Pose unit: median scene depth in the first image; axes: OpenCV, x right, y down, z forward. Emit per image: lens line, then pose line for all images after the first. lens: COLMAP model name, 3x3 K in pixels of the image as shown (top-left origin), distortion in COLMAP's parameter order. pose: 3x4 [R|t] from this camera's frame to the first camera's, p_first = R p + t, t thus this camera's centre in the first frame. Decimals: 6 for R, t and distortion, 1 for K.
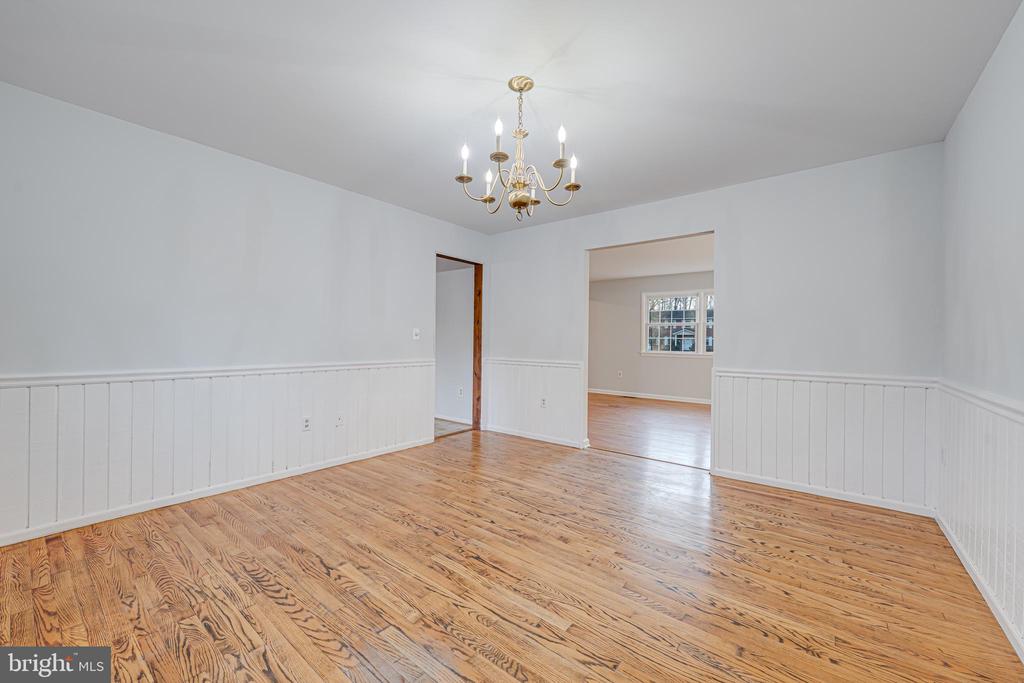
lens RADIAL K [[398.6, 0, 512.0], [0, 398.6, 341.5], [0, 0, 1]] dist [-0.001904, -0.000236]
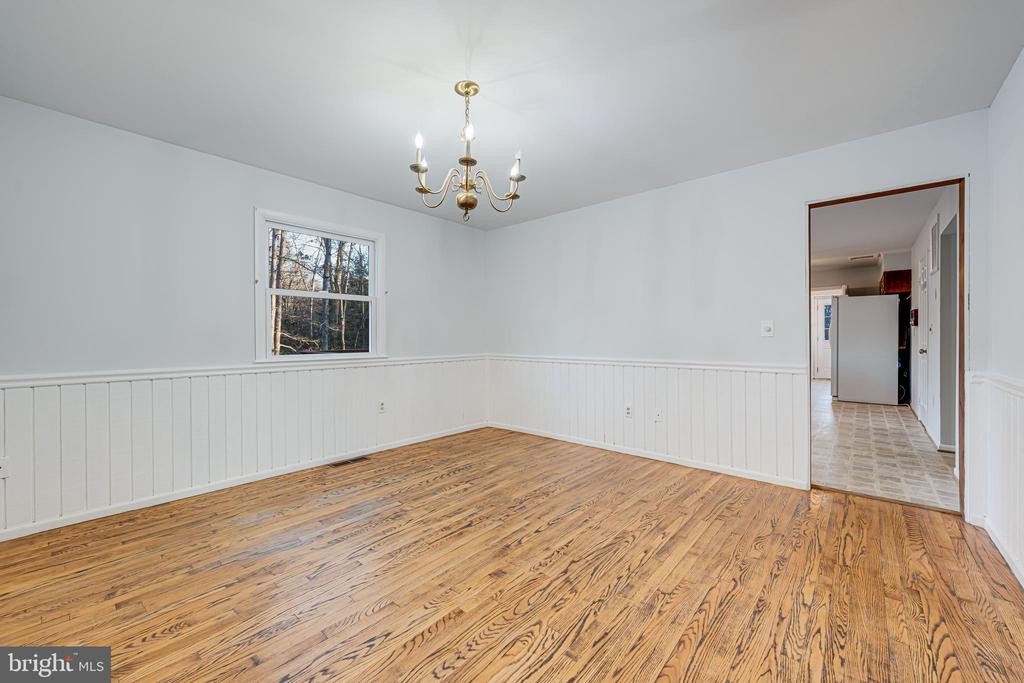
lens RADIAL K [[403.3, 0, 512.0], [0, 403.3, 341.5], [0, 0, 1]] dist [-0.009930, -0.000027]
pose [[-0.039157, -0.000950, -0.999233, 0.924305], [-0.003545, 0.999993, -0.000812, 0.013082], [0.999227, 0.003510, -0.039160, 1.014175]]
